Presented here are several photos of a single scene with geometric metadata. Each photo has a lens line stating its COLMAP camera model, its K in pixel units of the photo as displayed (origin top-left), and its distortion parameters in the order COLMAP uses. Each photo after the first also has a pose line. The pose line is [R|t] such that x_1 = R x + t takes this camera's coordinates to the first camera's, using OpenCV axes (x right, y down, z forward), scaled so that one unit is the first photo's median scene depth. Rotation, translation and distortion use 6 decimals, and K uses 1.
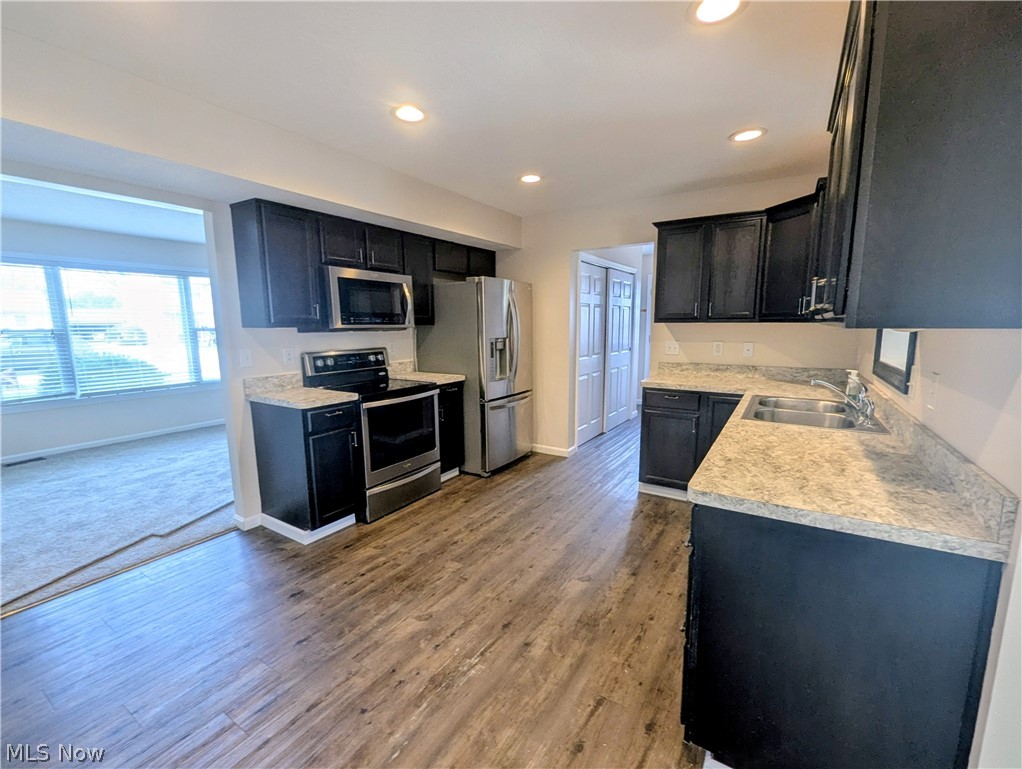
lens RADIAL K [[437.4, 0, 508.8], [0, 437.4, 391.3], [0, 0, 1]] dist [-0.000616, -0.000034]
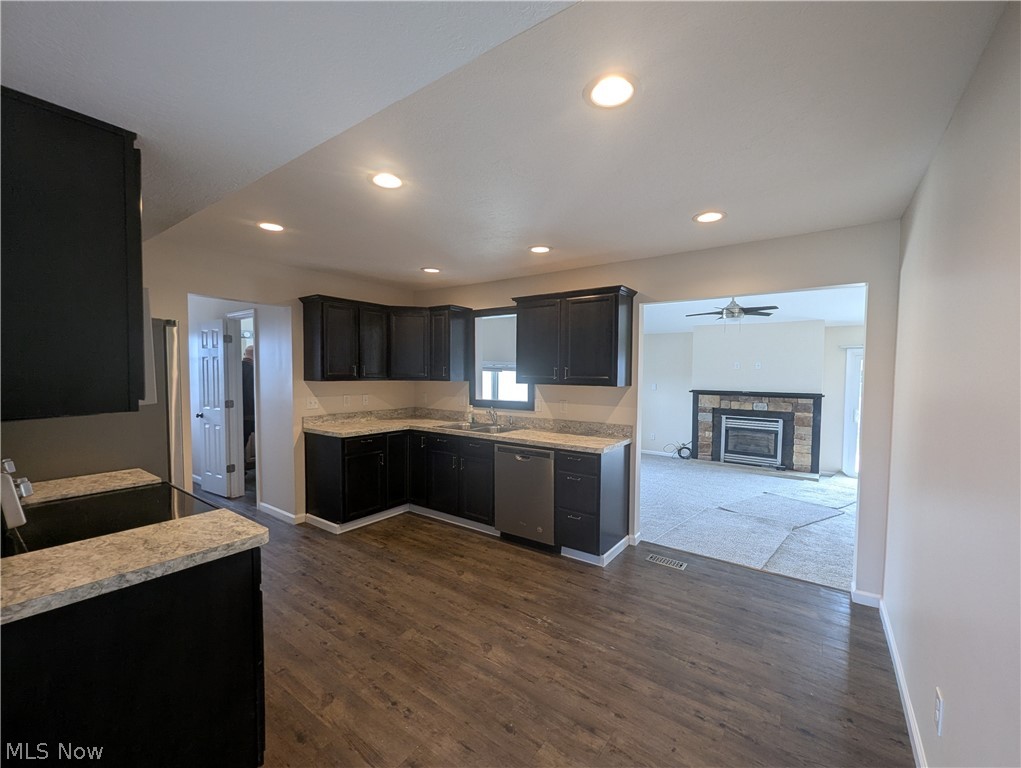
lens RADIAL K [[430.4, 0, 517.6], [0, 430.4, 390.8], [0, 0, 1]] dist [0.000463, 0.000110]
pose [[0.050876, -0.038028, 0.997981, -1.012192], [0.147092, 0.988662, 0.030174, -0.125200], [-0.987814, 0.145260, 0.055893, 0.609660]]
